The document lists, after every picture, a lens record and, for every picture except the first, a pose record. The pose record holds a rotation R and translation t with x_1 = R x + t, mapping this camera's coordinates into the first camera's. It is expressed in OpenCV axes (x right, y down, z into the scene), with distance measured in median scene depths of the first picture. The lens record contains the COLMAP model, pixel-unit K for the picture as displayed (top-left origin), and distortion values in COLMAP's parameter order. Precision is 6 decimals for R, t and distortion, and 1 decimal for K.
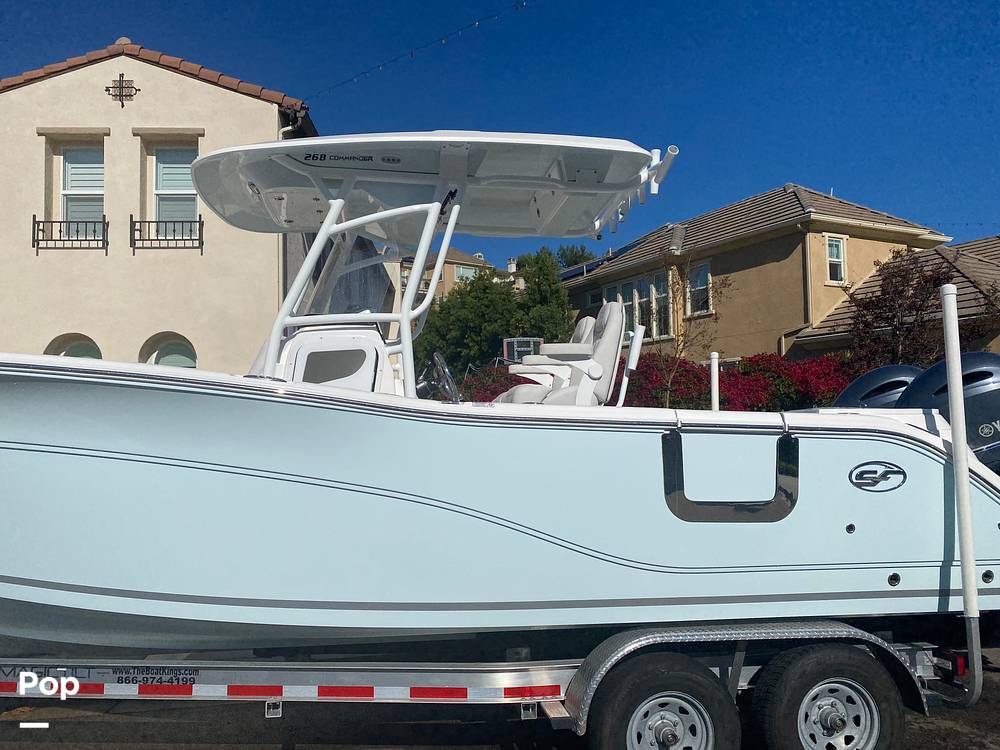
lens RADIAL K [[787.7, 0, 484.0], [0, 787.7, 375.3], [0, 0, 1]] dist [0.008020, -0.001977]
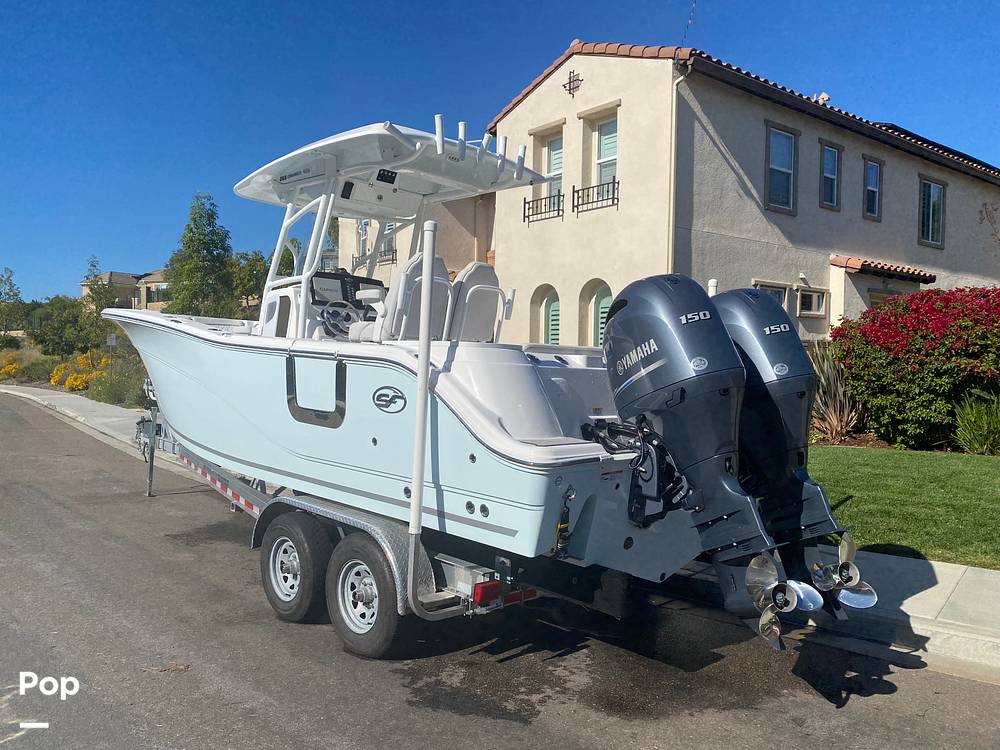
lens RADIAL K [[771.7, 0, 470.3], [0, 771.7, 370.5], [0, 0, 1]] dist [0.034321, -0.003206]
pose [[0.572281, 0.038626, -0.819147, 1.256731], [0.025110, 0.997596, 0.064583, 0.014795], [0.819673, -0.057528, 0.569936, 0.393844]]
